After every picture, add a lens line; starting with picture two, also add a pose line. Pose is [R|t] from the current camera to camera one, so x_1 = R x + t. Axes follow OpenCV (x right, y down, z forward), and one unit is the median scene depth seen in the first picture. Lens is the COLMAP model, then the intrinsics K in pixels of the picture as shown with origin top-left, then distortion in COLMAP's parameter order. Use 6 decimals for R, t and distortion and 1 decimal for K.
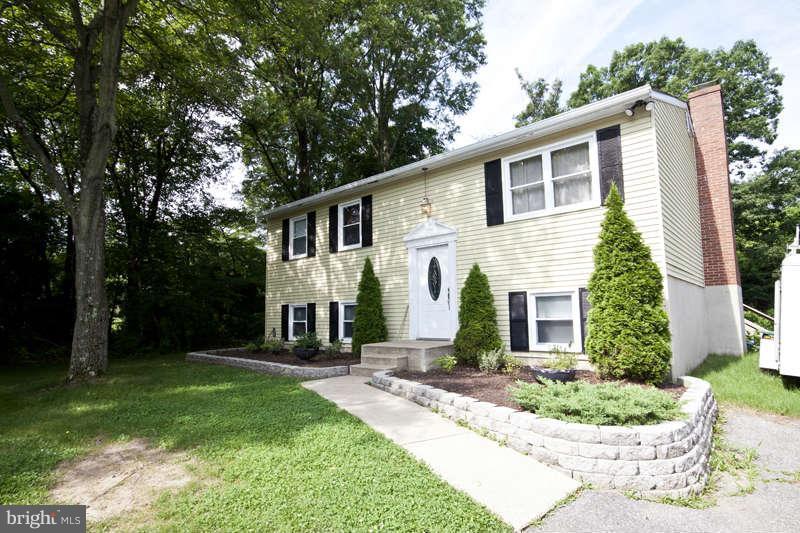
lens RADIAL K [[376.0, 0, 402.3], [0, 376.0, 274.1], [0, 0, 1]] dist [-0.001230, -0.001069]
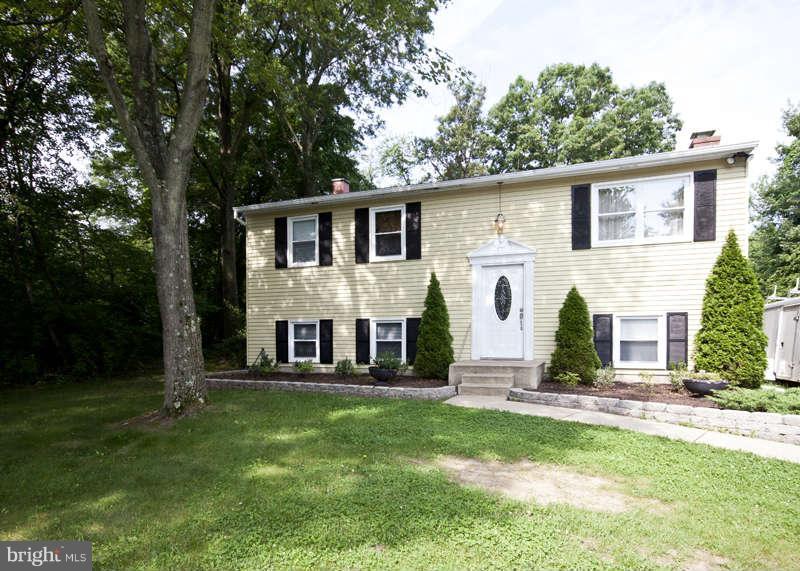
lens RADIAL K [[428.0, 0, 399.9], [0, 428.0, 328.6], [0, 0, 1]] dist [-0.000696, 0.000952]
pose [[0.954096, 0.017686, 0.298977, -0.423842], [-0.044603, 0.995513, 0.083448, 0.008603], [-0.296160, -0.092953, 0.950605, 0.006312]]
